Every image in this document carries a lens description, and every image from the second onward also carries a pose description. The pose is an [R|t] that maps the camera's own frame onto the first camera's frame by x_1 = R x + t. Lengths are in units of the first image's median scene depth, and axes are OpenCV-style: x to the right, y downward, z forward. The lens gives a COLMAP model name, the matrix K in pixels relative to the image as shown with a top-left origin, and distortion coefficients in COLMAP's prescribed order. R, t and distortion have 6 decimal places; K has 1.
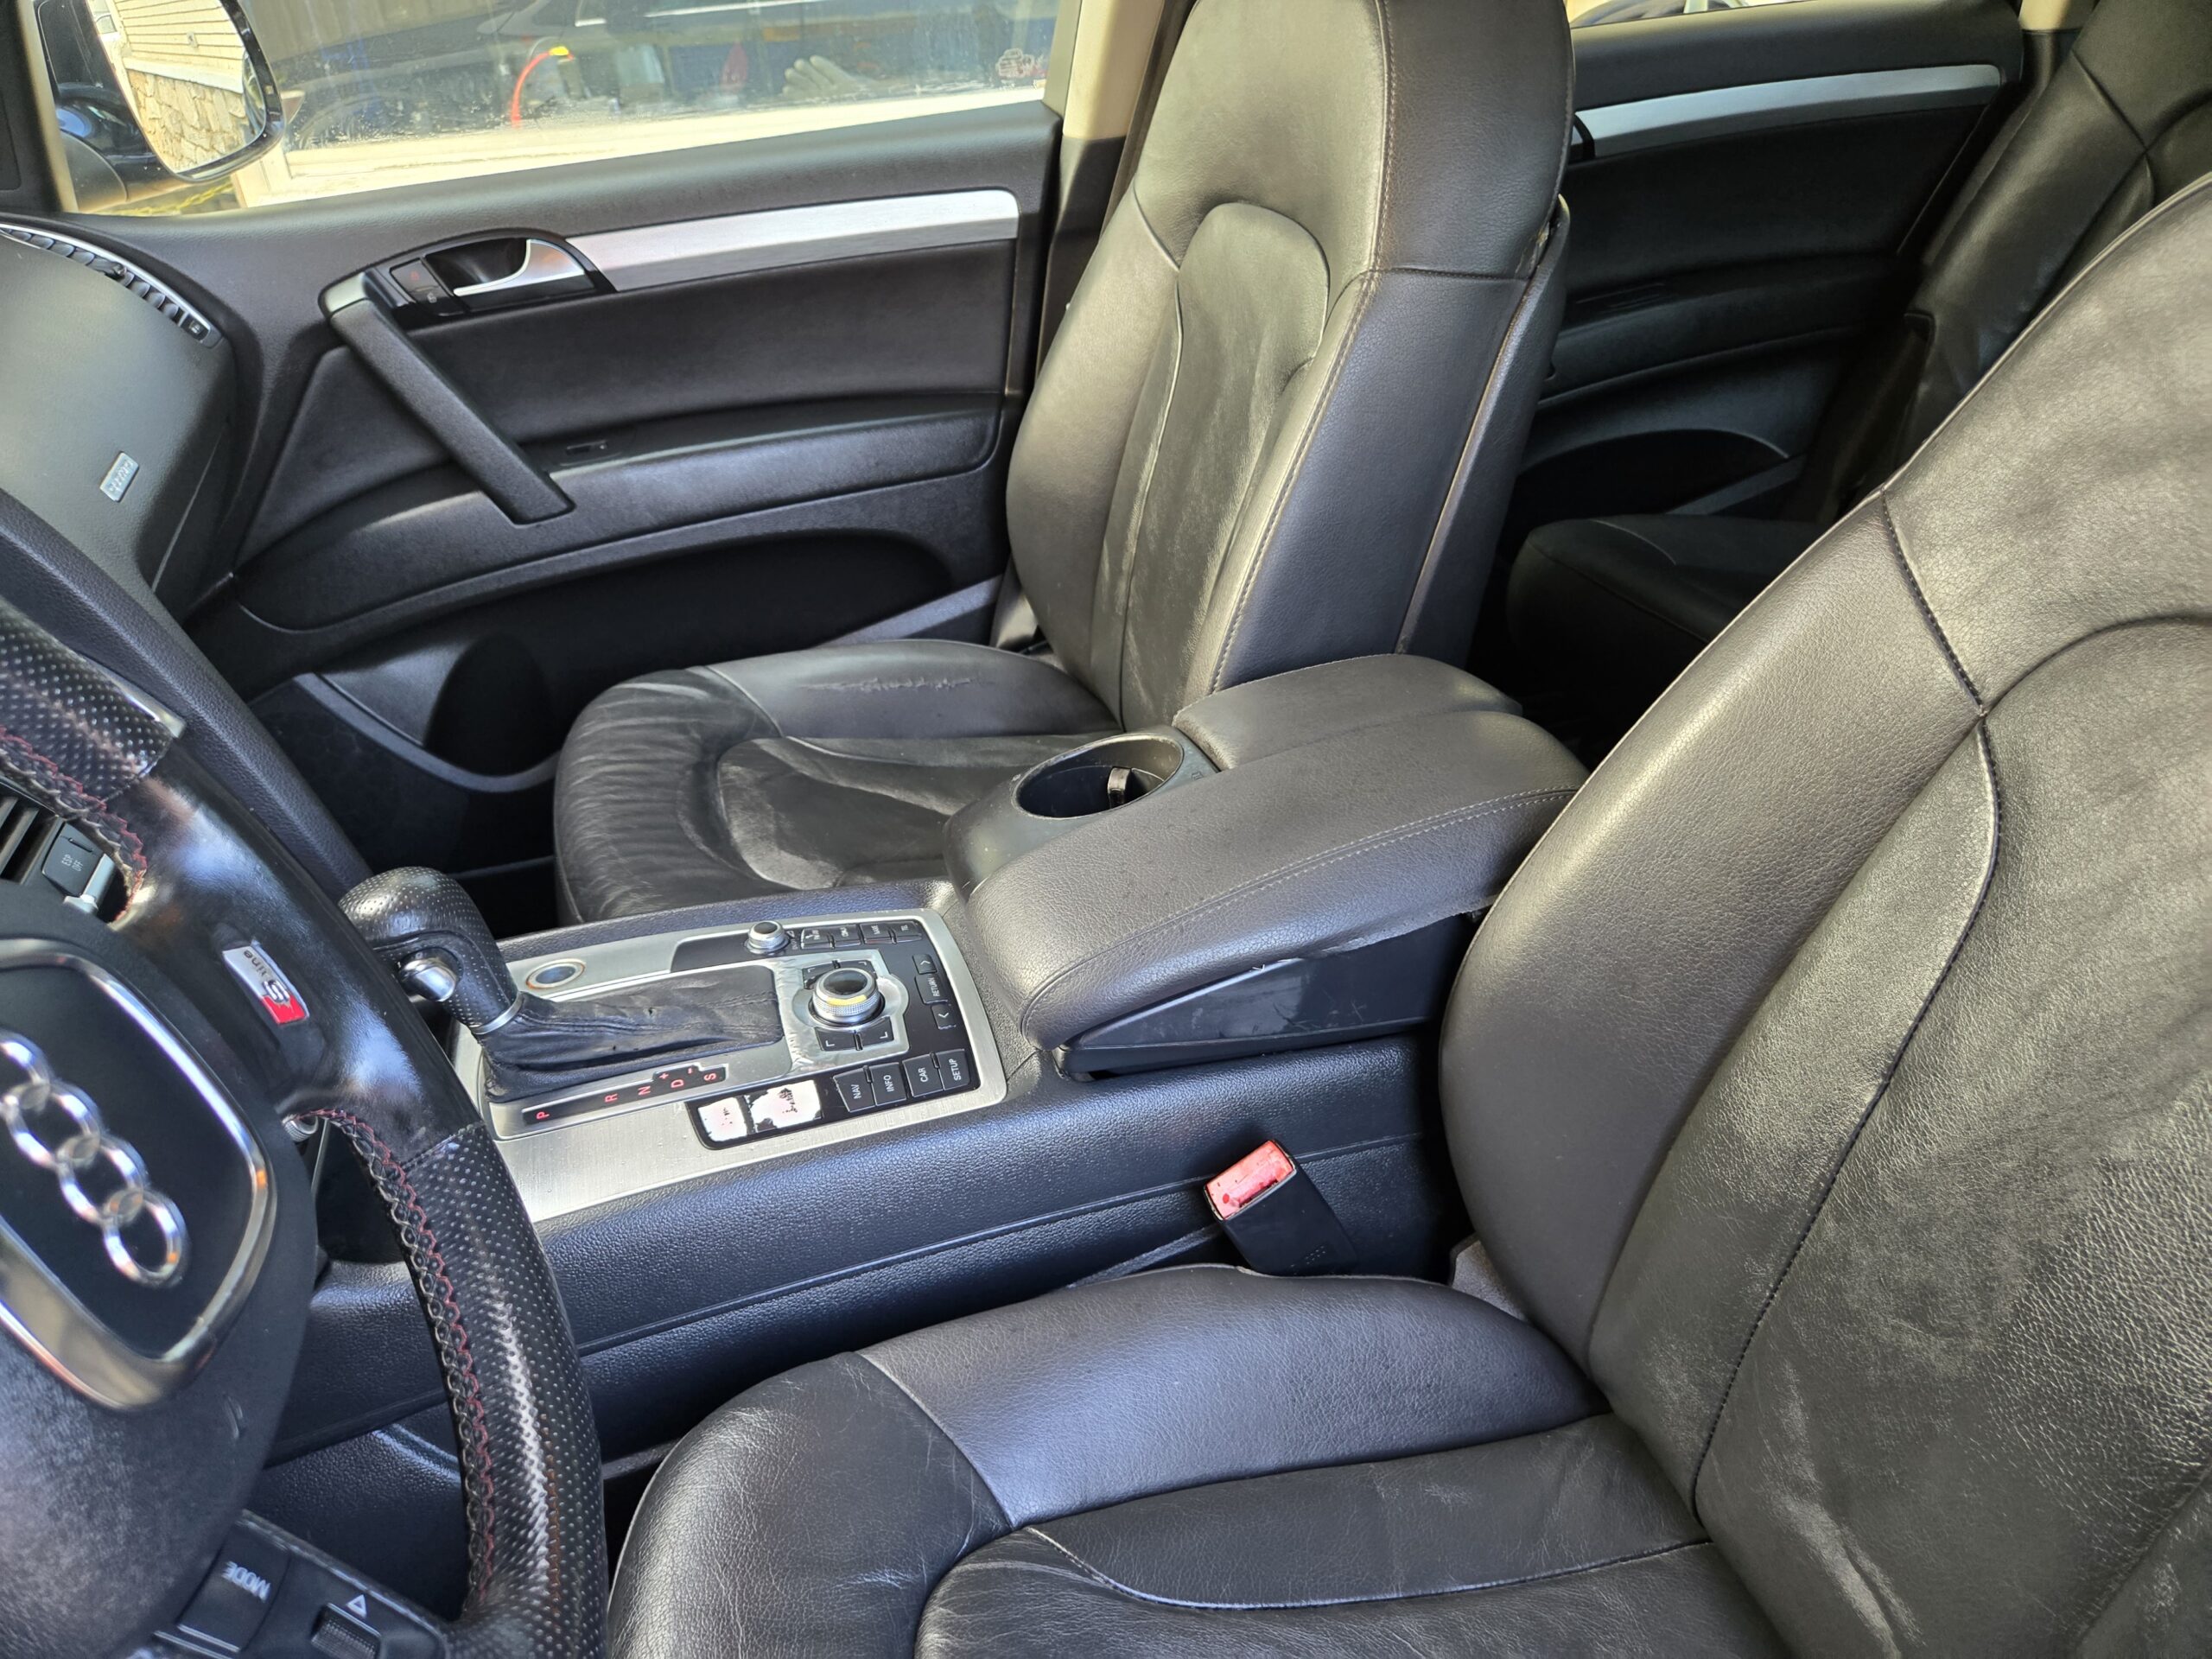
lens RADIAL K [[1510.6, 0, 1121.0], [0, 1510.6, 826.7], [0, 0, 1]] dist [0.074080, -0.064519]
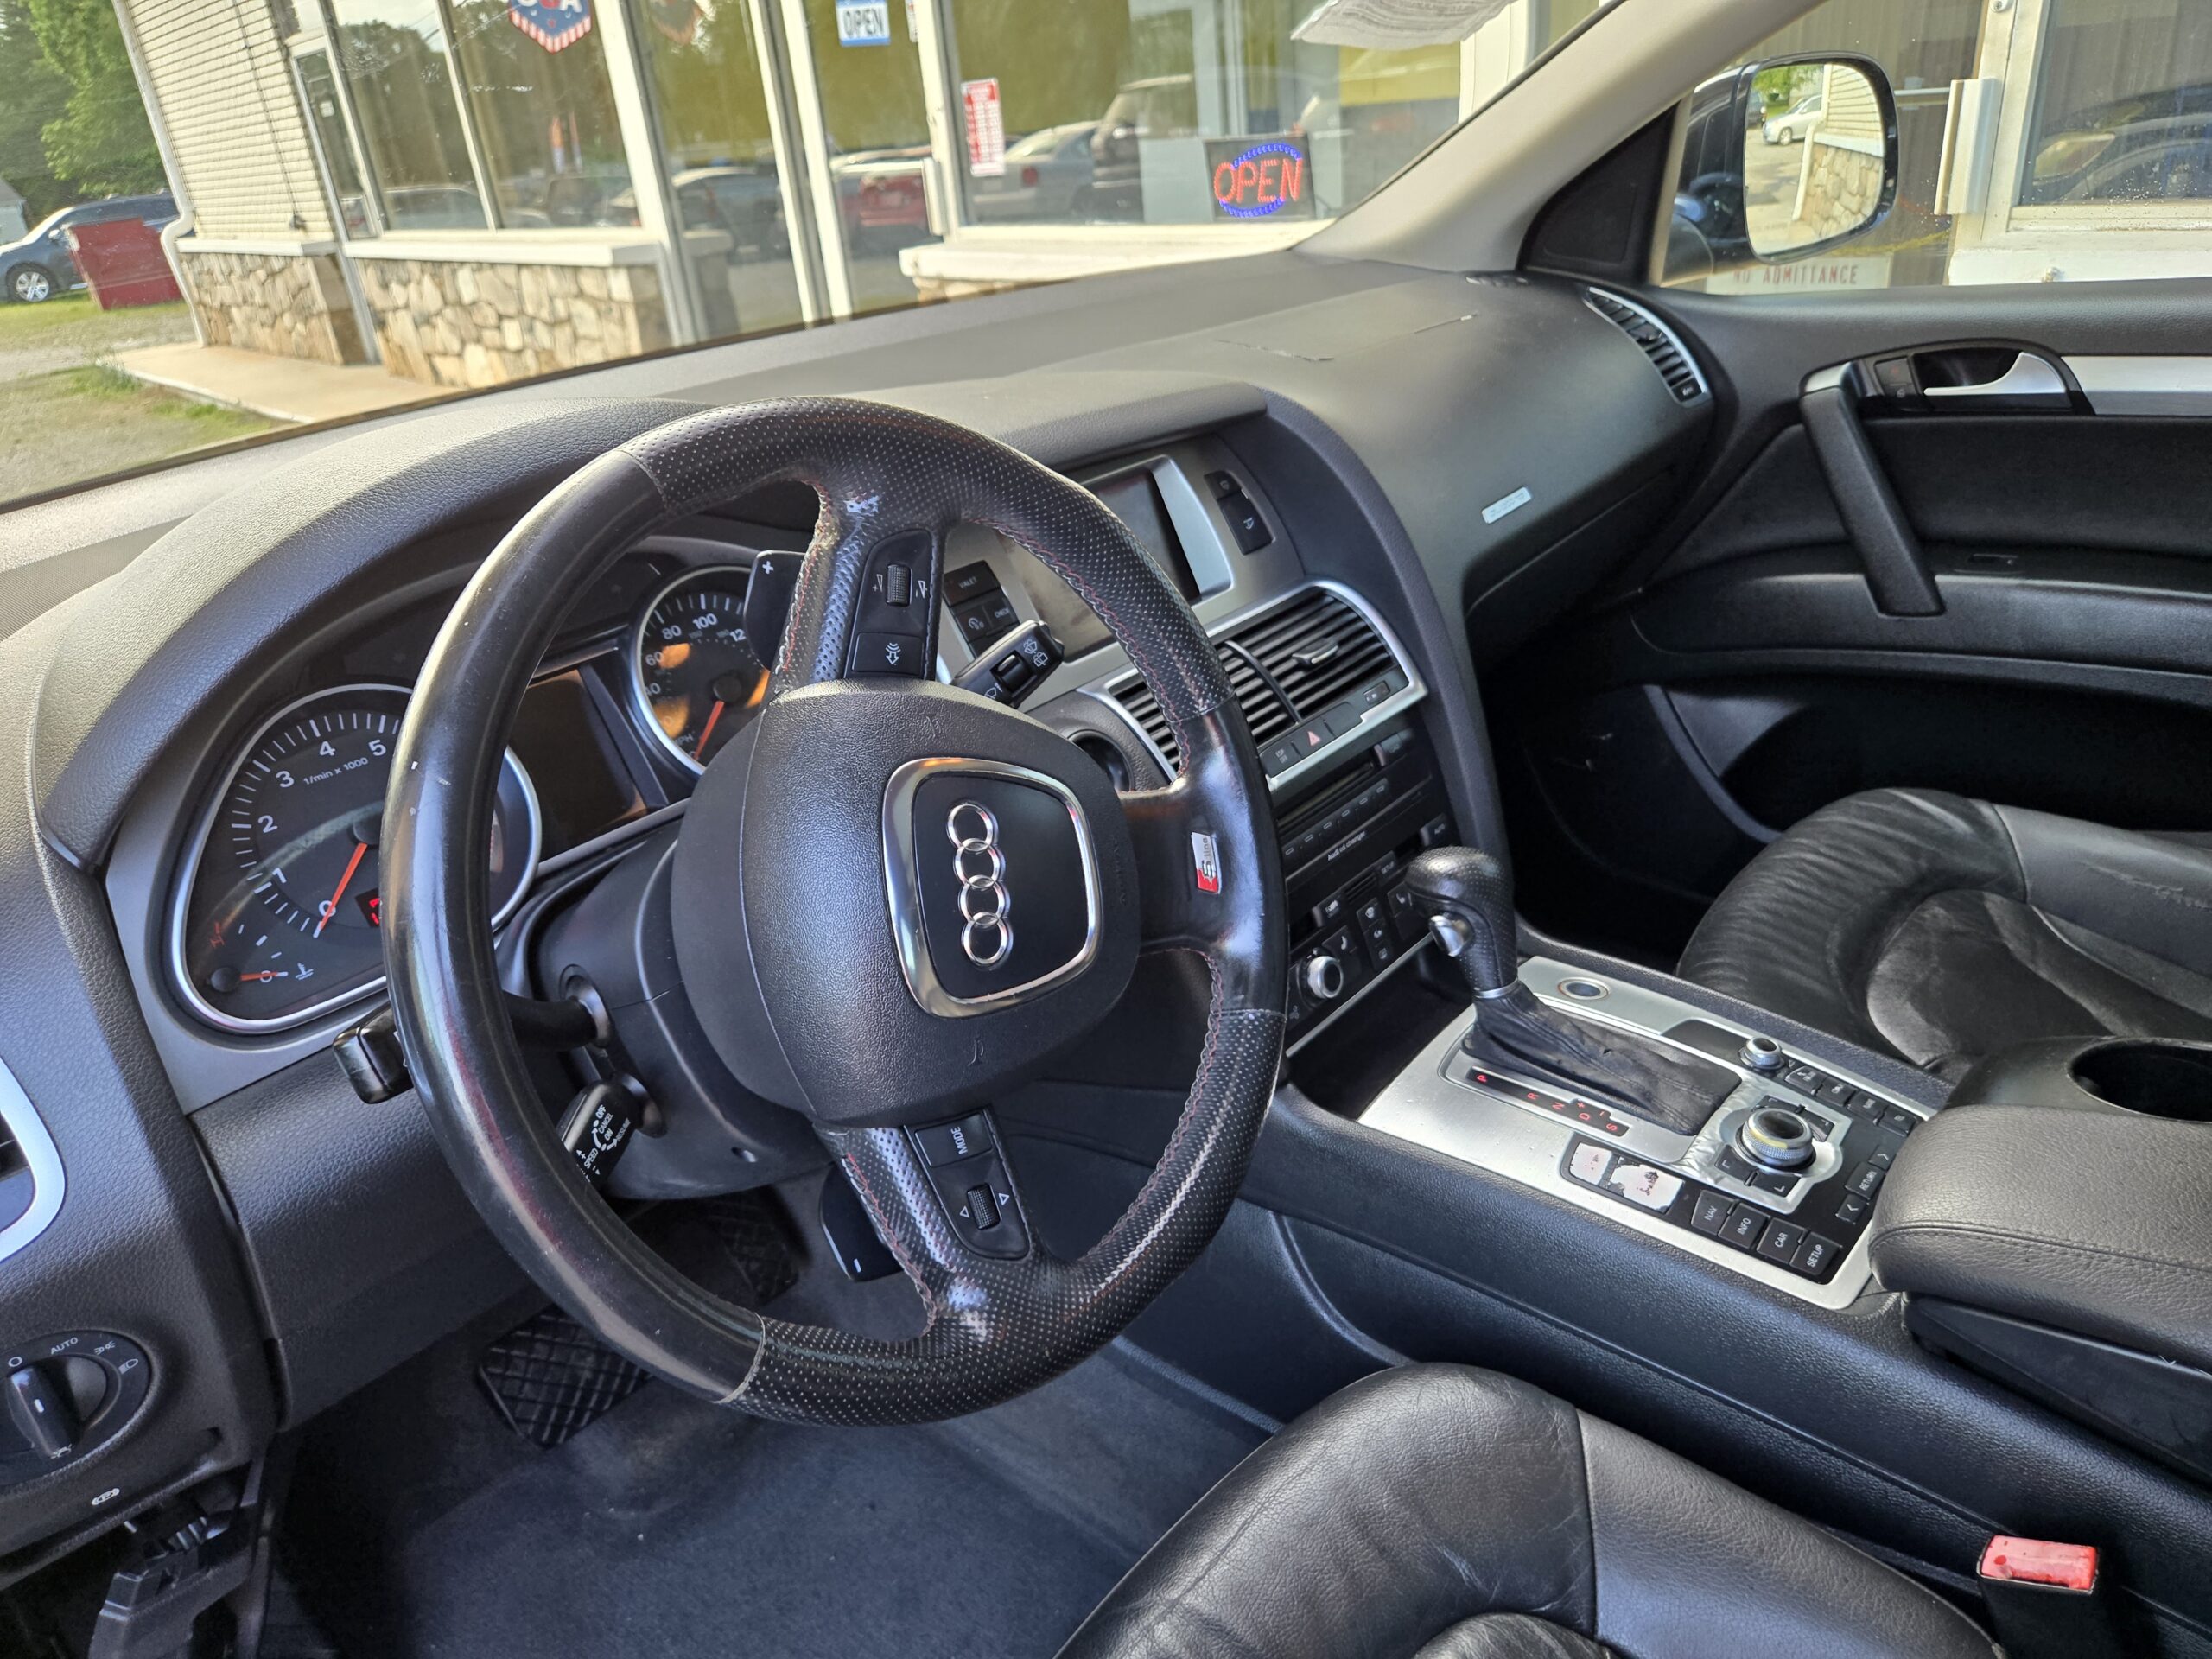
lens RADIAL K [[1510.6, 0, 1114.3], [0, 1510.6, 834.1], [0, 0, 1]] dist [0.074080, -0.064519]
pose [[0.533689, 0.382696, -0.754135, 0.279820], [-0.388339, 0.903071, 0.183455, -0.087991], [0.751245, 0.194952, 0.630575, -0.019456]]
